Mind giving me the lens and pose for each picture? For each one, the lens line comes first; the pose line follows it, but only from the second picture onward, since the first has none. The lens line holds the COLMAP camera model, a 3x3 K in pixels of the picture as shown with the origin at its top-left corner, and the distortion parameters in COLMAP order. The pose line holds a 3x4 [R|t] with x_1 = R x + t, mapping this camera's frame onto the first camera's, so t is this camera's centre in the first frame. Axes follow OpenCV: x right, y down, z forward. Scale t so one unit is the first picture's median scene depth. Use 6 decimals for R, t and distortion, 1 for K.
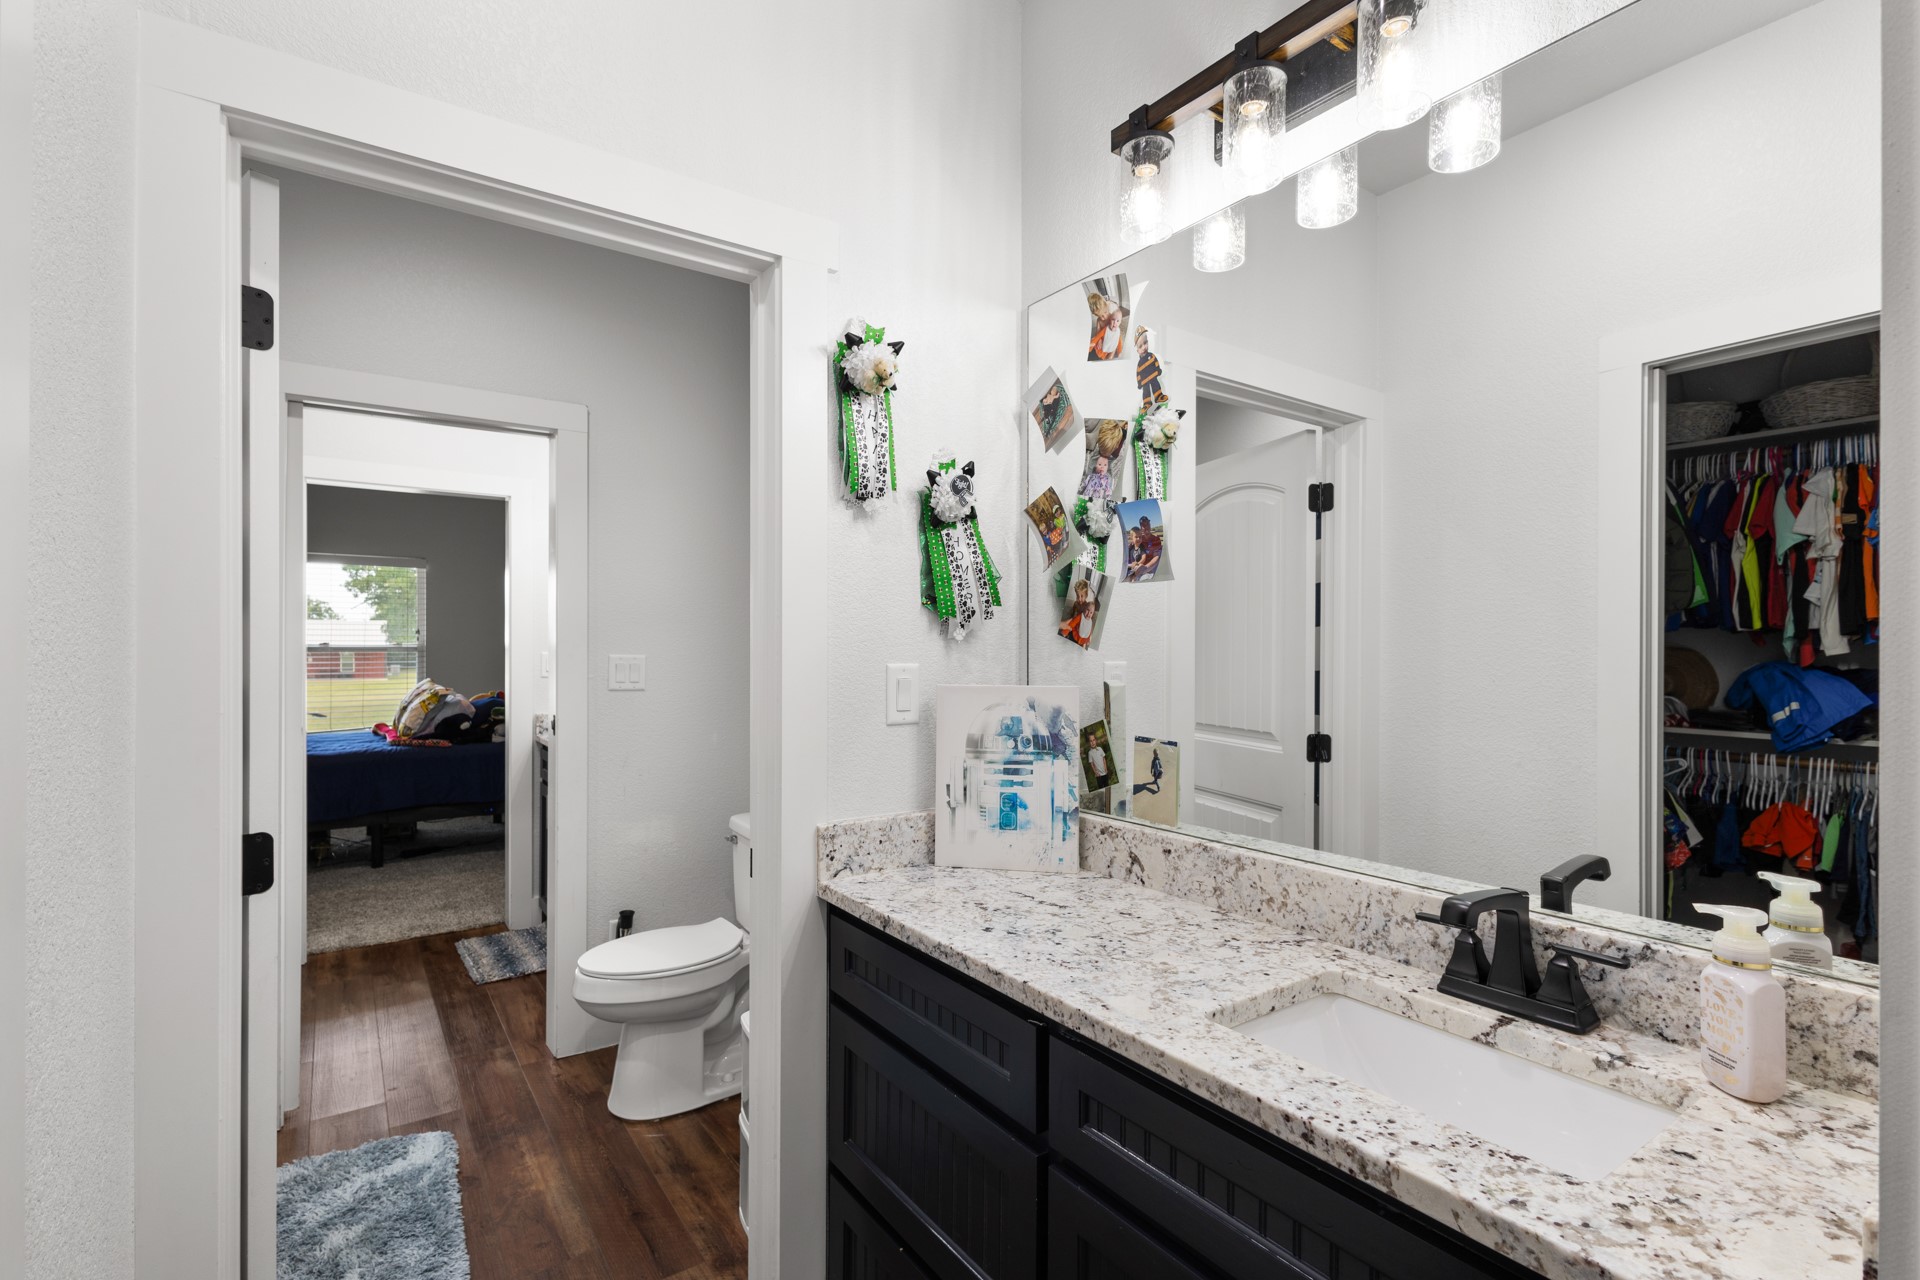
lens RADIAL K [[887.5, 0, 972.0], [0, 887.5, 639.7], [0, 0, 1]] dist [0.008073, -0.001422]
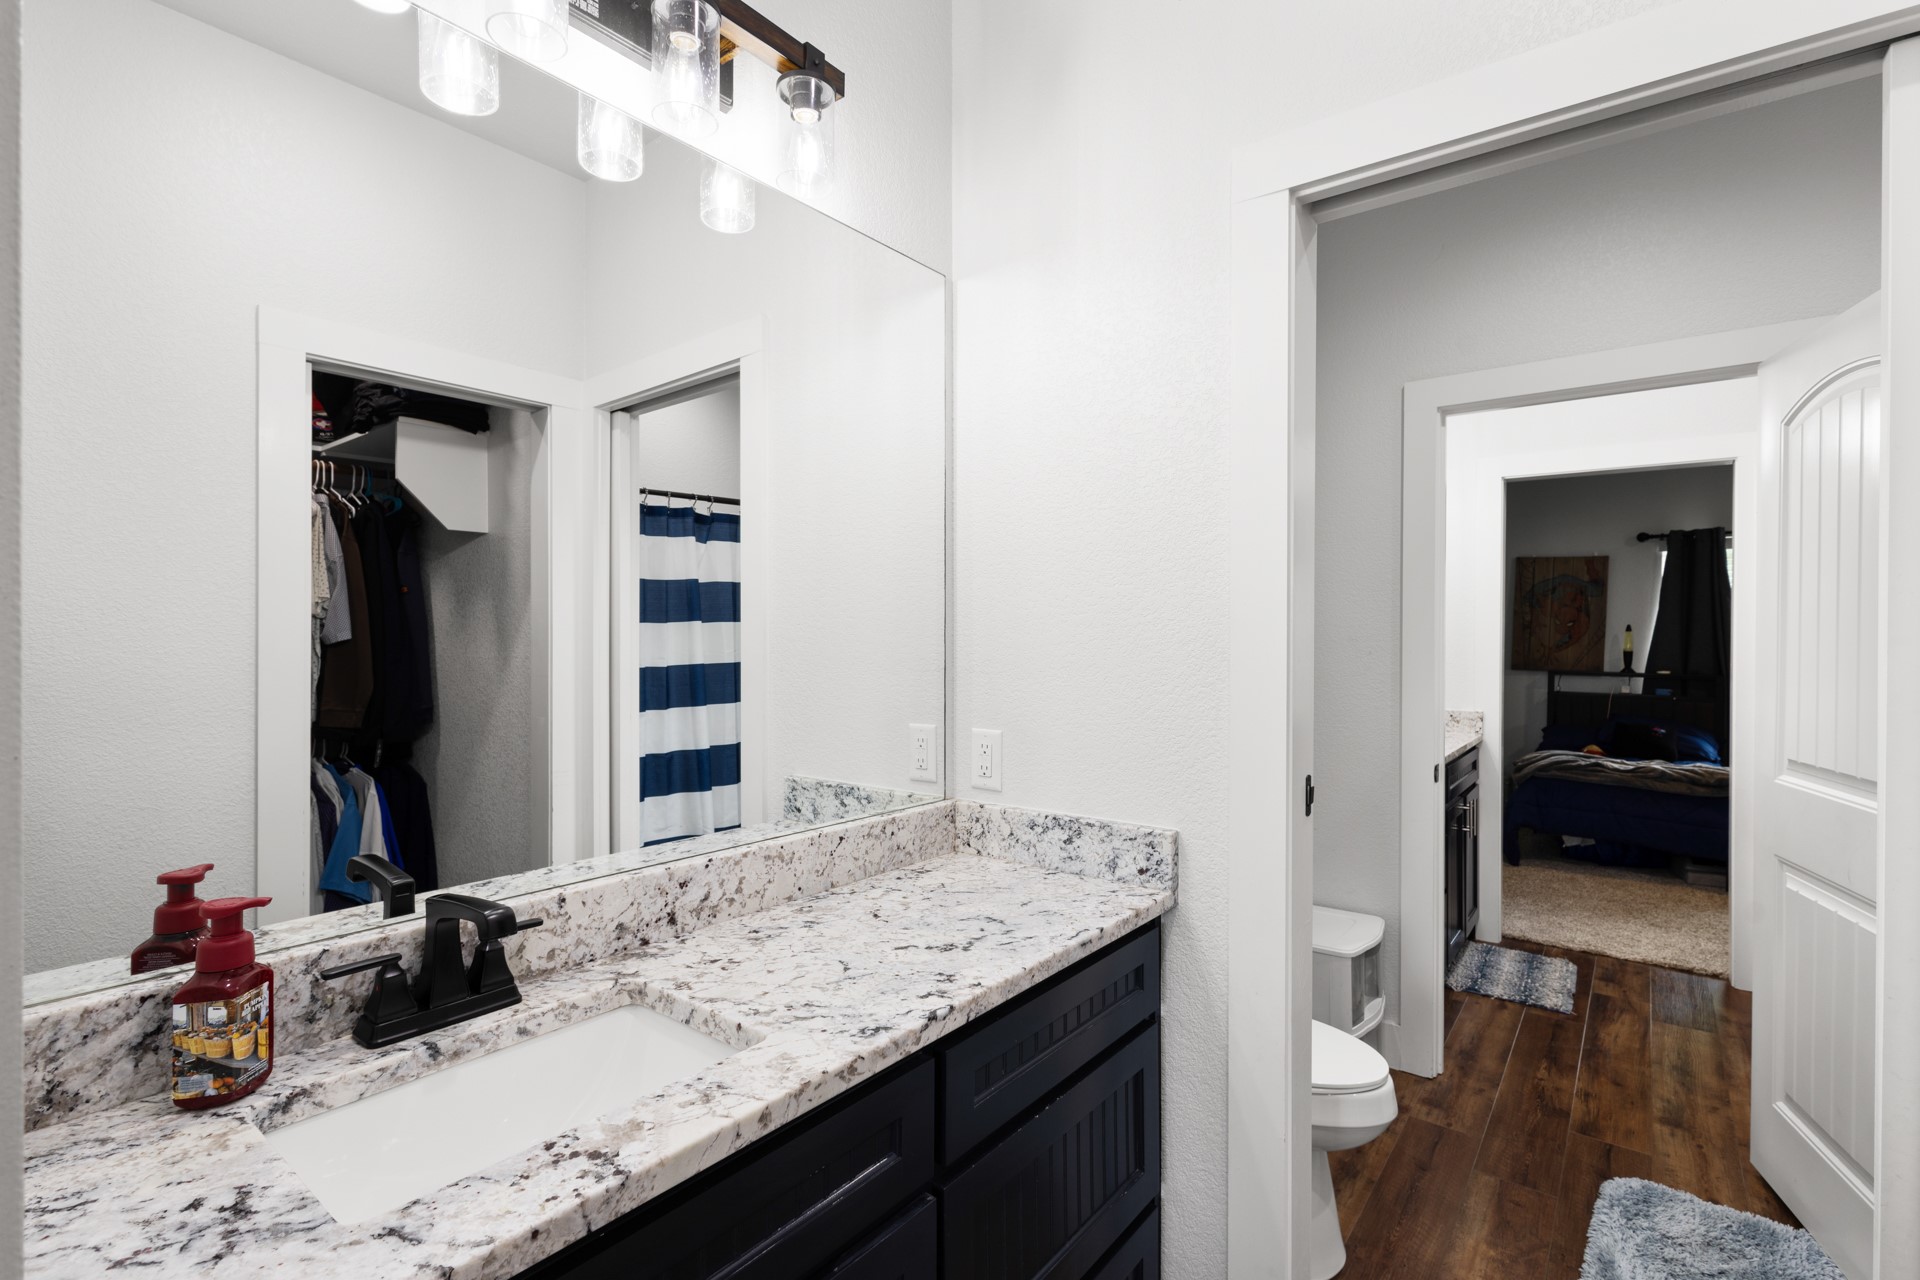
lens RADIAL K [[887.5, 0, 961.2], [0, 887.5, 642.3], [0, 0, 1]] dist [0.008073, -0.001422]
pose [[-0.320316, -0.007805, 0.947279, -0.546100], [0.004929, 0.999939, 0.009906, 0.004470], [-0.947298, 0.007842, -0.320258, 0.890310]]
